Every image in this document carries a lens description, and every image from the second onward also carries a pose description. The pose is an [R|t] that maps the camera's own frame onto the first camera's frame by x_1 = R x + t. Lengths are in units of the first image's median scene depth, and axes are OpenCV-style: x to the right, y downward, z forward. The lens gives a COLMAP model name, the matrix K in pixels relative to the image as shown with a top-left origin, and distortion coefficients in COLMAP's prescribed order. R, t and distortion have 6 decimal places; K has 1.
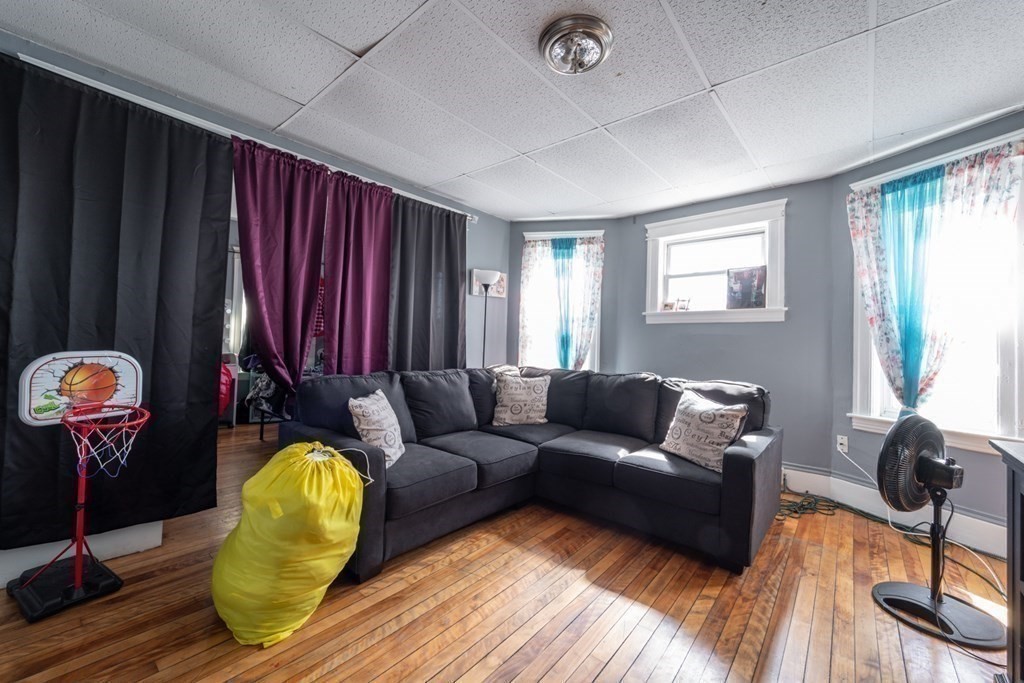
lens RADIAL K [[407.7, 0, 512.7], [0, 407.7, 338.2], [0, 0, 1]] dist [0.001646, -0.000200]
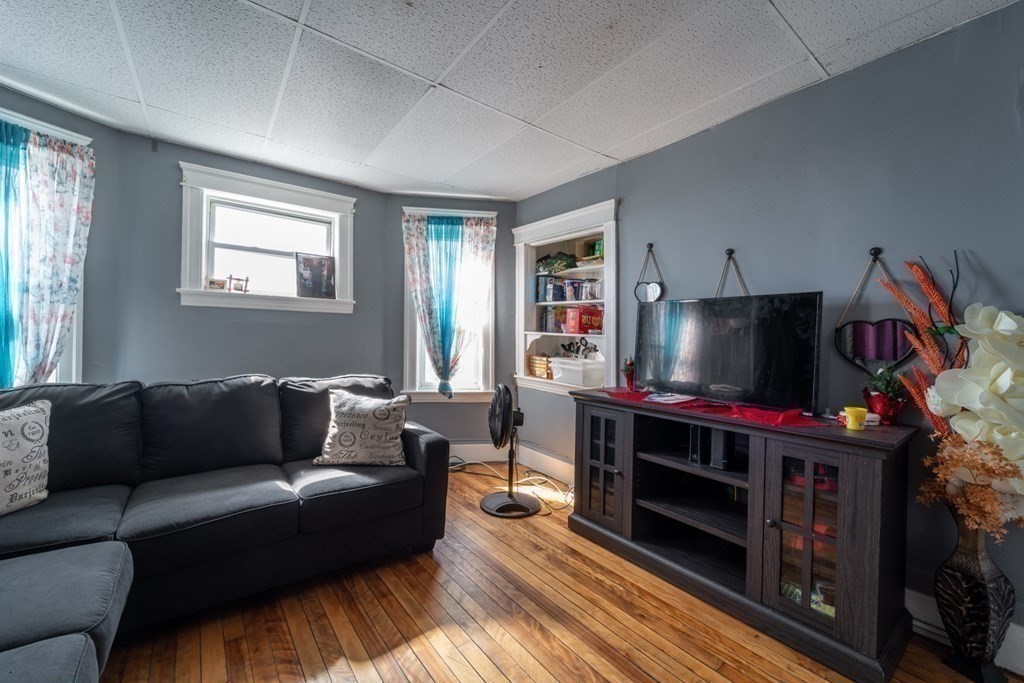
lens RADIAL K [[407.7, 0, 512.7], [0, 407.7, 338.2], [0, 0, 1]] dist [0.001646, -0.000200]
pose [[0.215409, -0.012049, 0.976450, -0.341958], [-0.024773, 0.999535, 0.017799, -0.008129], [-0.976210, -0.028023, 0.215010, 0.432514]]
